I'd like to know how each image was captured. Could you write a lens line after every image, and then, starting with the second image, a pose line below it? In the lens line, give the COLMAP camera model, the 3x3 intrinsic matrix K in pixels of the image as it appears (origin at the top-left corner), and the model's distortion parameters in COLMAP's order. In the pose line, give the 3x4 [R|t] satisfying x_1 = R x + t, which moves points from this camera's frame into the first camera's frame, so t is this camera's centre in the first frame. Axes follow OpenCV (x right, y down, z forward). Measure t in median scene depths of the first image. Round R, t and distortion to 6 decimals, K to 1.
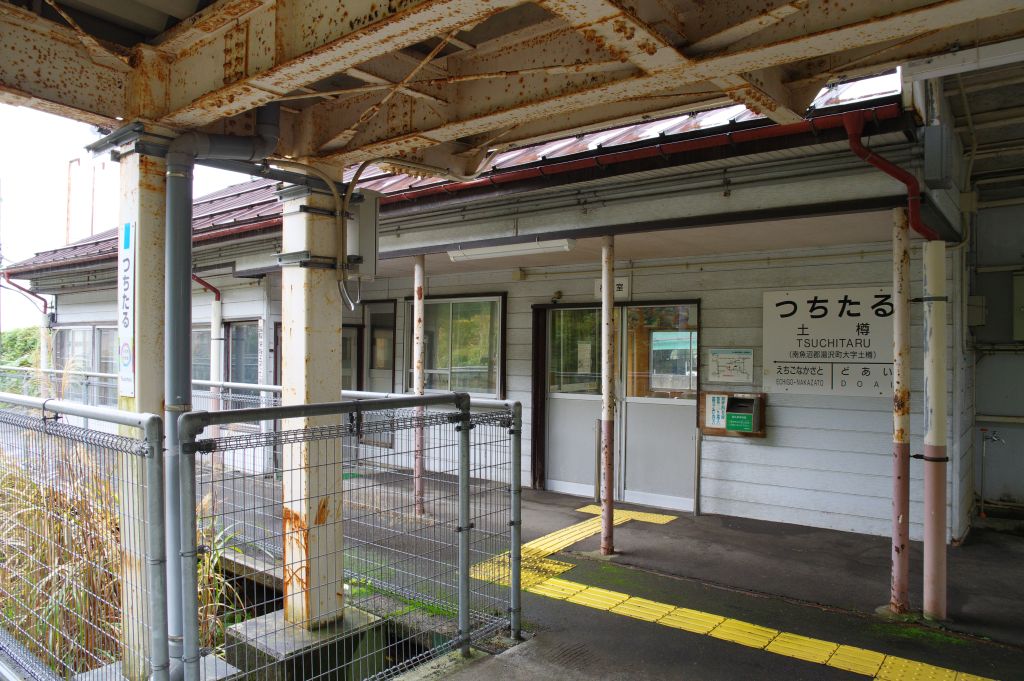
lens RADIAL K [[712.5, 0, 529.6], [0, 712.5, 344.2], [0, 0, 1]] dist [-0.113680, 0.074190]
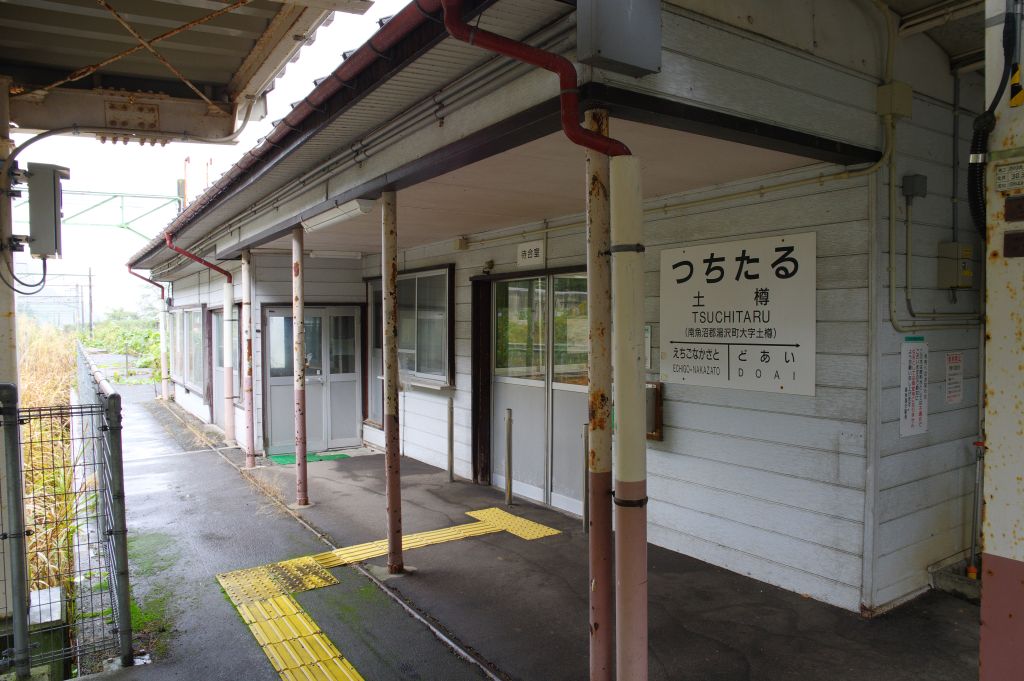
lens RADIAL K [[712.5, 0, 529.6], [0, 712.5, 344.2], [0, 0, 1]] dist [-0.113680, 0.074190]
pose [[0.945904, -0.003293, -0.324429, 0.468615], [0.015716, 0.999240, 0.035679, -0.002530], [0.324064, -0.038848, 0.945237, 0.234650]]
